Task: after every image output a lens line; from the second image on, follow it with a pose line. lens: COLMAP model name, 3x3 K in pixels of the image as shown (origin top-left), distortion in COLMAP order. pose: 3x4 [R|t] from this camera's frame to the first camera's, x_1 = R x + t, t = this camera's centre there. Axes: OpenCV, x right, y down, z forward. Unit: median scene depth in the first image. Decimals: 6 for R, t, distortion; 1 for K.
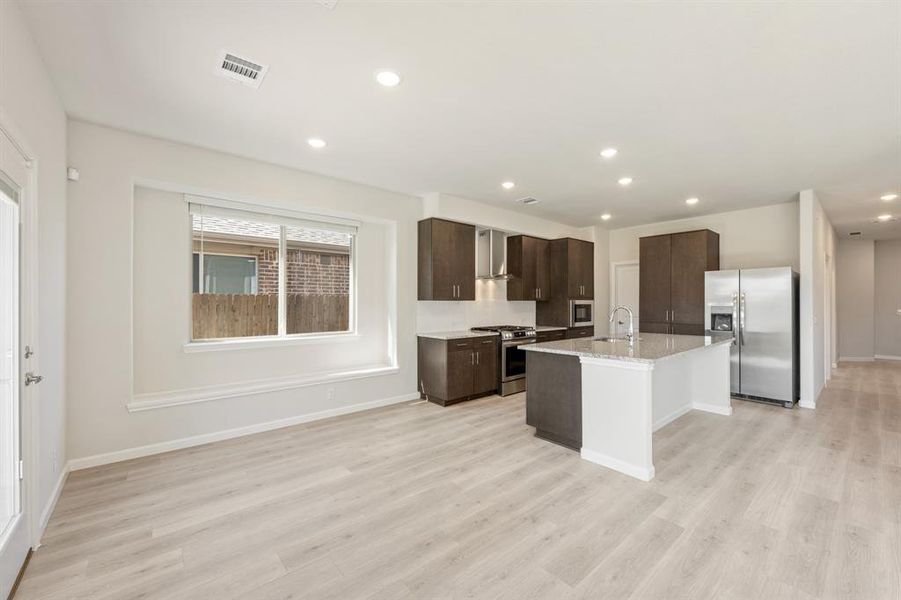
lens RADIAL K [[361.8, 0, 451.1], [0, 361.8, 300.2], [0, 0, 1]] dist [-0.003146, -0.000550]
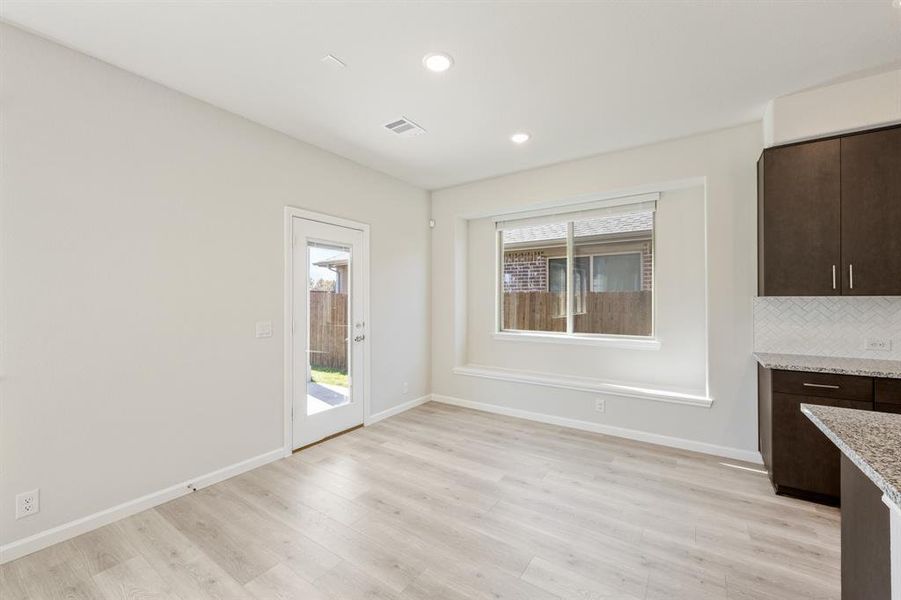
lens RADIAL K [[361.8, 0, 450.7], [0, 361.8, 297.3], [0, 0, 1]] dist [-0.003146, -0.000550]
pose [[0.264097, -0.007644, -0.964466, 0.379643], [0.007640, 0.999954, -0.005833, 0.002142], [0.964466, -0.005829, 0.264144, 0.400617]]
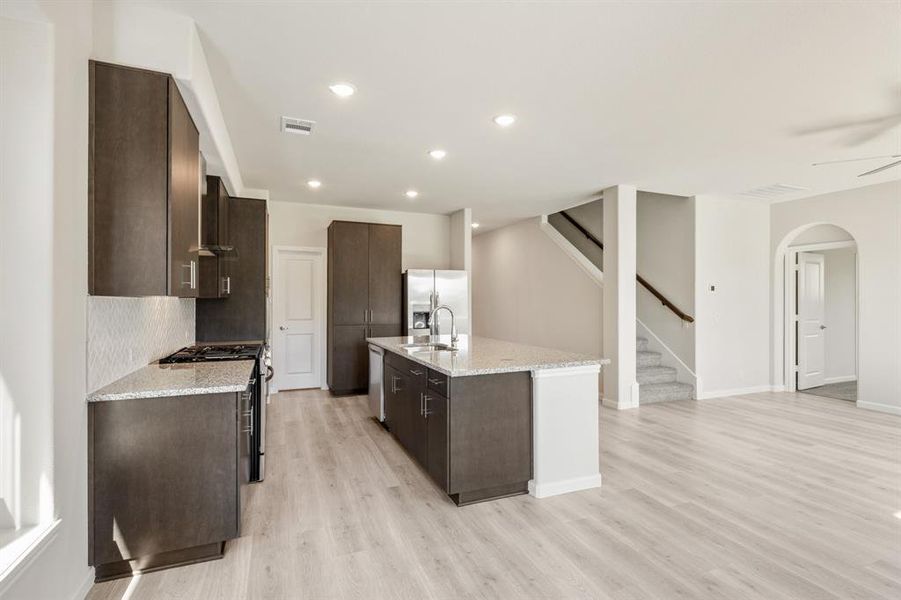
lens RADIAL K [[423.0, 0, 453.9], [0, 423.0, 299.1], [0, 0, 1]] dist [0.000807, 0.000510]
pose [[0.306121, 0.002567, 0.951989, -0.402236], [-0.006825, 0.999977, -0.000501, 0.001560], [-0.951968, -0.006344, 0.306132, 0.623373]]
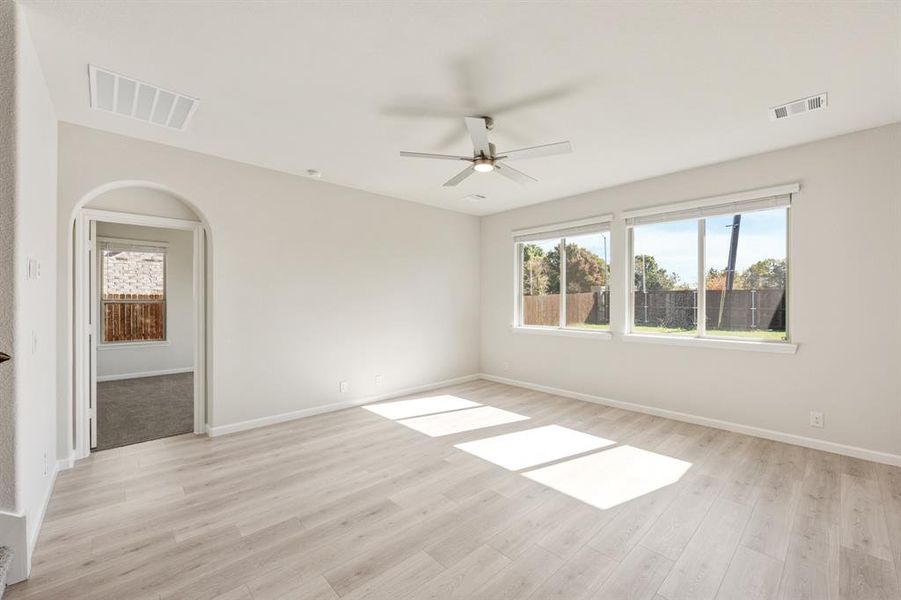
lens RADIAL K [[361.8, 0, 451.6], [0, 361.8, 299.8], [0, 0, 1]] dist [-0.003146, -0.000550]
pose [[-0.999021, 0.001670, -0.044210, 0.598488], [0.002053, 0.999961, -0.008631, 0.003784], [0.044193, -0.008713, -0.998985, 0.721888]]
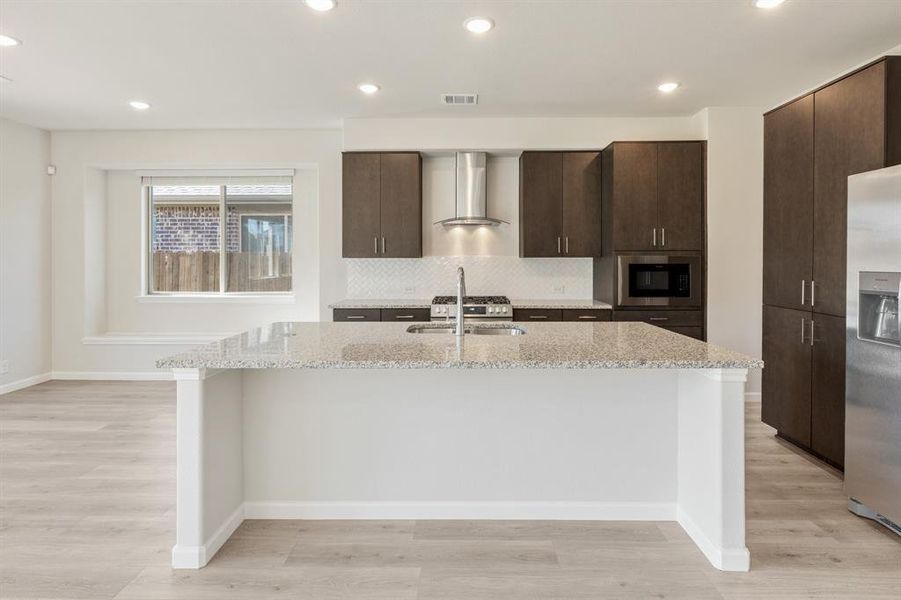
lens RADIAL K [[446.1, 0, 457.6], [0, 446.1, 261.1], [0, 0, 1]] dist [0.001521, -0.001091]
pose [[0.751031, 0.001814, -0.660264, 0.823501], [0.005883, 0.999938, 0.009439, -0.000054], [0.660240, -0.010973, 0.750974, 0.461442]]
